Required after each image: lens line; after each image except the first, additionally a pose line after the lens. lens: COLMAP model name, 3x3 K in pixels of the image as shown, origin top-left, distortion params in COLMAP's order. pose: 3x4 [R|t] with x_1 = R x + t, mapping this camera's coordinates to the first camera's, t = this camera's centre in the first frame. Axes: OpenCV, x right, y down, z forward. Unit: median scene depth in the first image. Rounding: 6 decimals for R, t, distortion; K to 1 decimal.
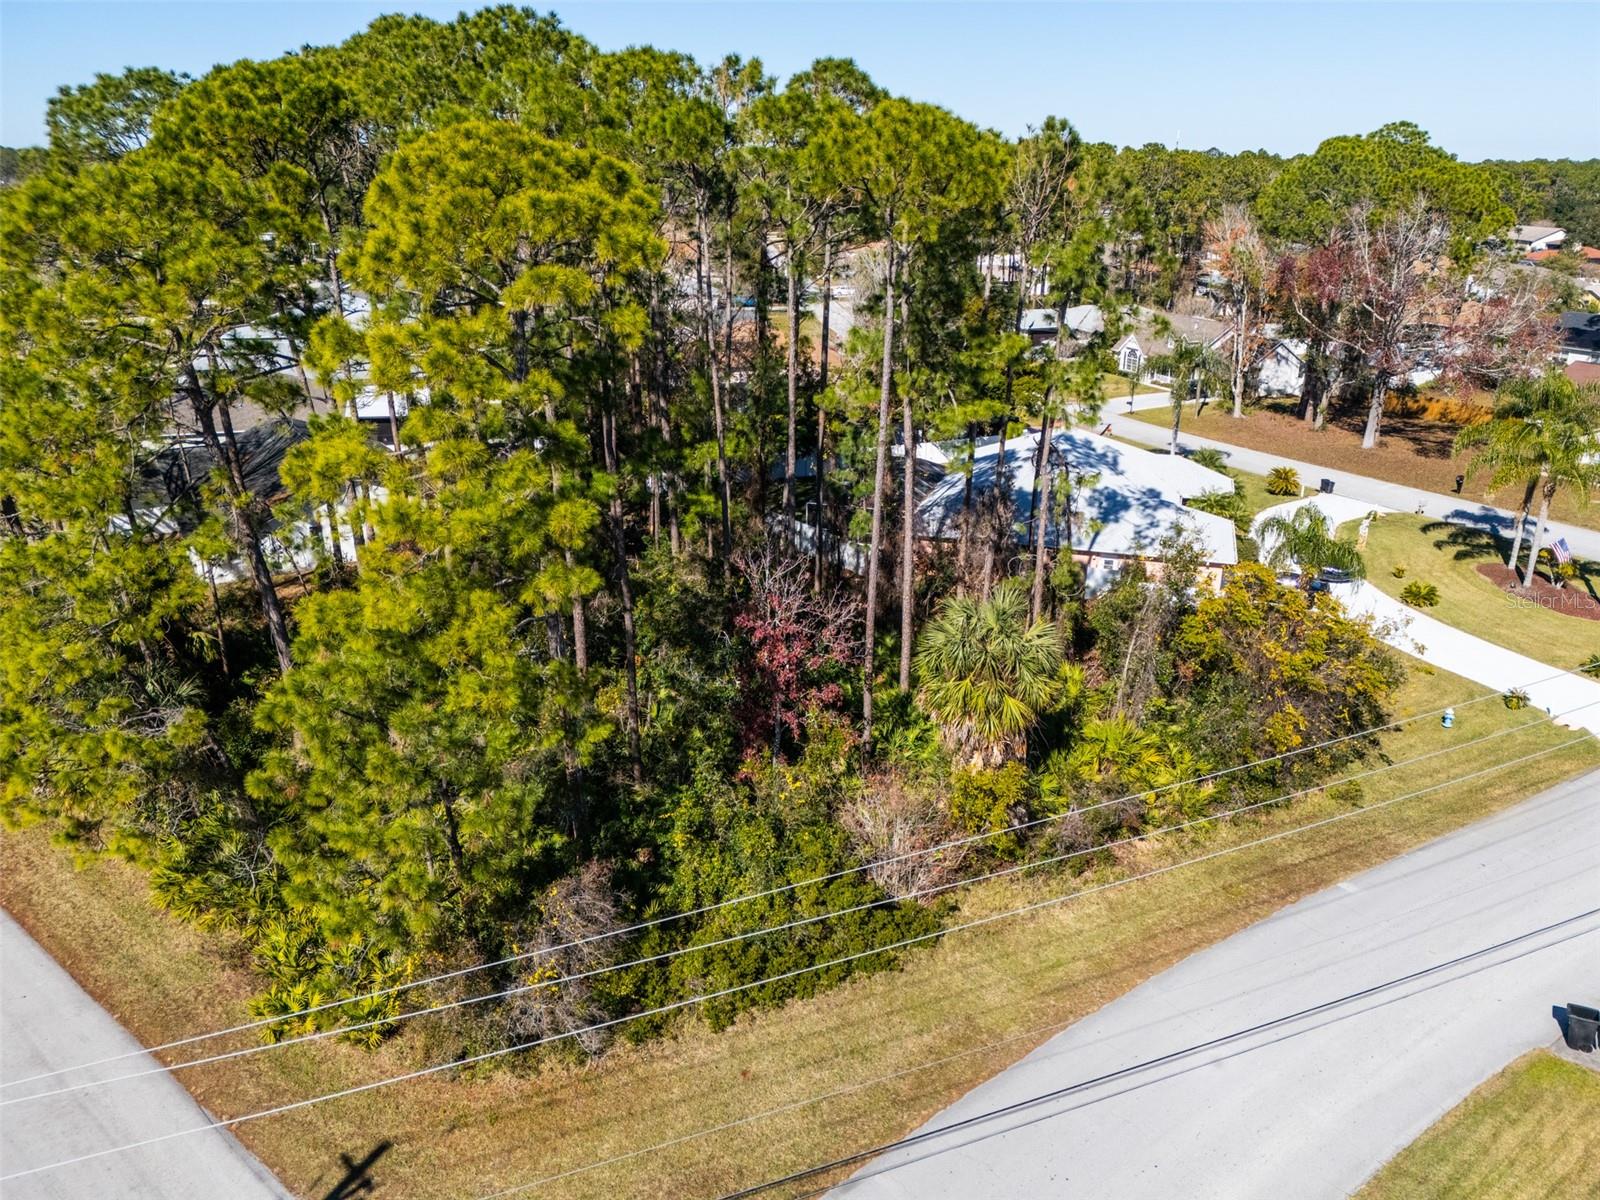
lens RADIAL K [[1171.9, 0, 799.2], [0, 1171.9, 602.7], [0, 0, 1]] dist [0.074805, -0.074763]
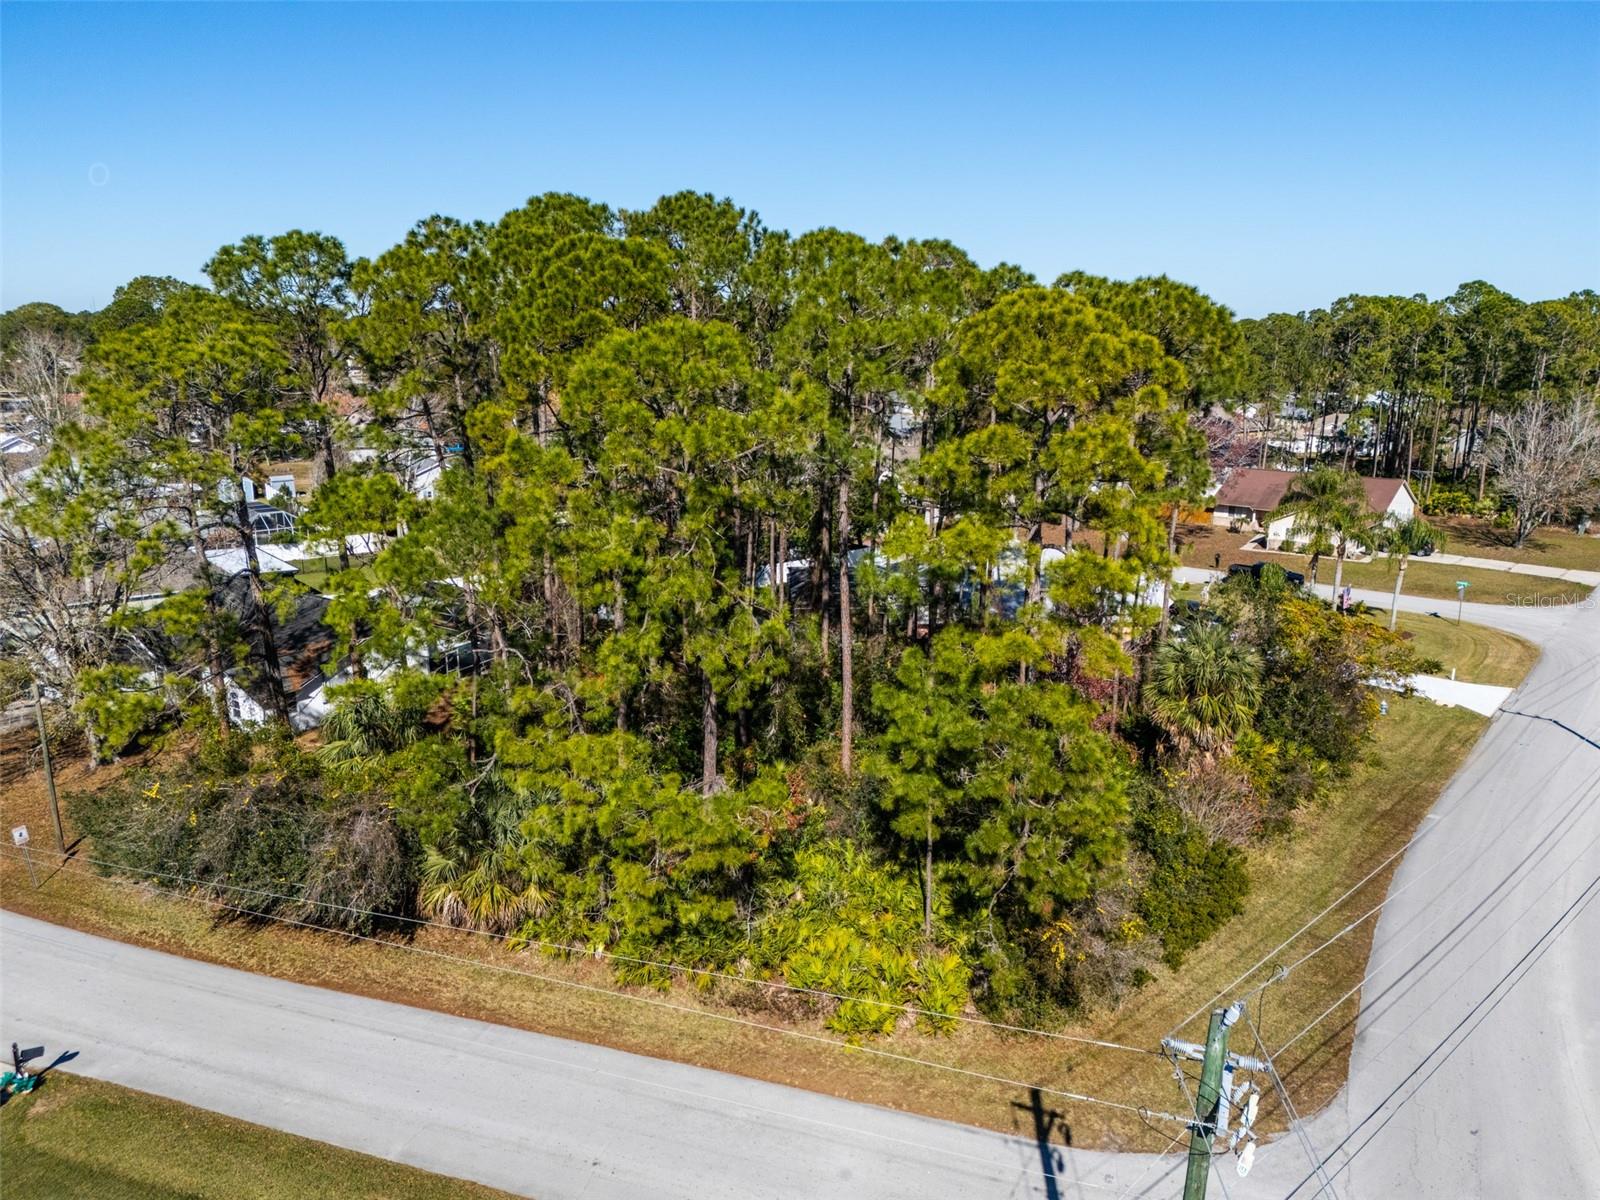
lens RADIAL K [[1171.9, 0, 799.2], [0, 1171.9, 602.7], [0, 0, 1]] dist [0.074805, -0.074763]
pose [[0.935413, -0.082380, 0.343826, -0.722678], [0.123544, 0.987333, -0.099552, 0.039800], [-0.331270, 0.135600, 0.933741, -0.095305]]
